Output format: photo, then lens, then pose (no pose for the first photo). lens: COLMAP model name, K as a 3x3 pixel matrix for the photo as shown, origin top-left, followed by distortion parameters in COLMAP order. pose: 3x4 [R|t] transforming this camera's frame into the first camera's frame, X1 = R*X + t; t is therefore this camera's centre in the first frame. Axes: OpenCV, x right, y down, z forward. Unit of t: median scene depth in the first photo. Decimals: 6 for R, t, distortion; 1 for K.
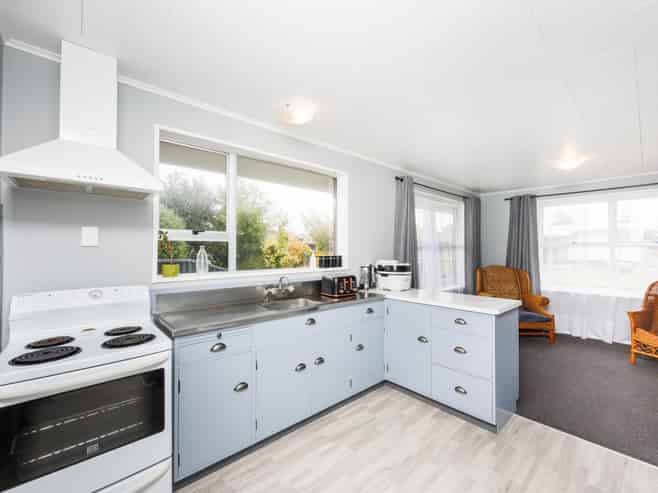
lens RADIAL K [[302.1, 0, 325.0], [0, 302.1, 243.4], [0, 0, 1]] dist [-0.002549, -0.000222]
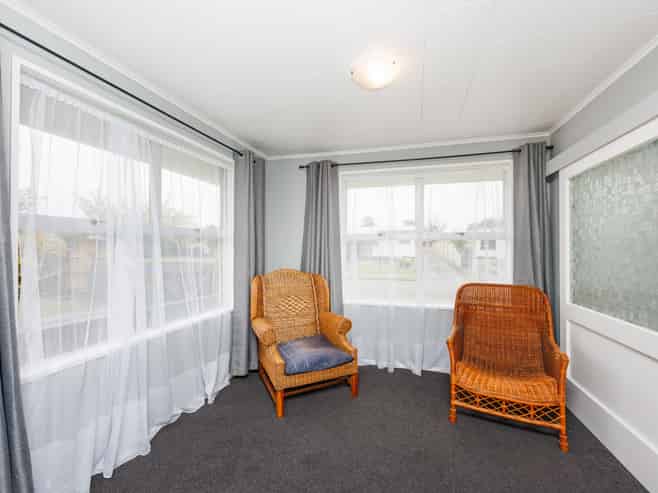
lens RADIAL K [[302.1, 0, 325.0], [0, 302.1, 243.4], [0, 0, 1]] dist [-0.002549, -0.000222]
pose [[0.860875, -0.002754, 0.508810, 0.333487], [-0.012213, 0.999585, 0.026075, -0.001080], [-0.508671, -0.028662, 0.860484, 0.435897]]
